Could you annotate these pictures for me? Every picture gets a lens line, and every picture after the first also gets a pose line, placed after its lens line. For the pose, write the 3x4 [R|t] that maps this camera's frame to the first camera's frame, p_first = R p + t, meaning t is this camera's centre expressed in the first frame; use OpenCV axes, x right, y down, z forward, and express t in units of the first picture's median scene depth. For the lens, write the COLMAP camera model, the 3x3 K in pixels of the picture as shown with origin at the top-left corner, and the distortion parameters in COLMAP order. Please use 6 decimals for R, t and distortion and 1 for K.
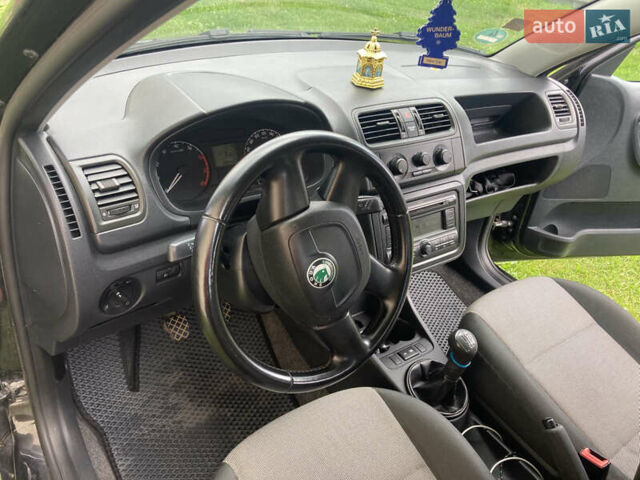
lens RADIAL K [[551.7, 0, 320.0], [0, 551.7, 240.0], [0, 0, 1]] dist [-0.003847, -0.001272]
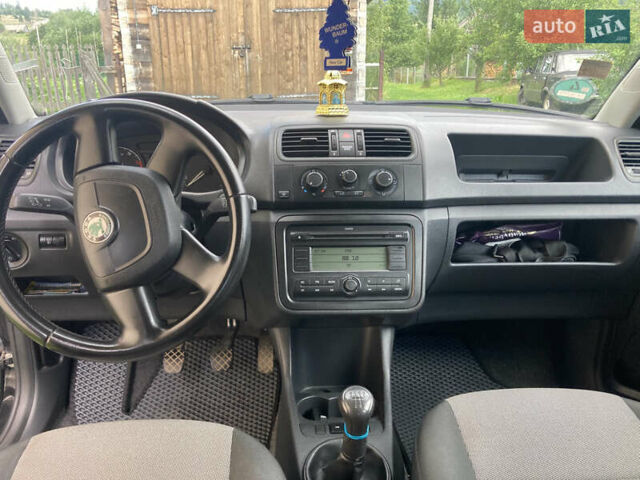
lens RADIAL K [[552.3, 0, 320.0], [0, 552.3, 240.0], [0, 0, 1]] dist [0.009971, 0.001586]
pose [[0.829153, 0.044304, -0.557263, 0.718195], [-0.217406, 0.943936, -0.248435, 0.195556], [0.515014, 0.327143, 0.792300, 0.347042]]
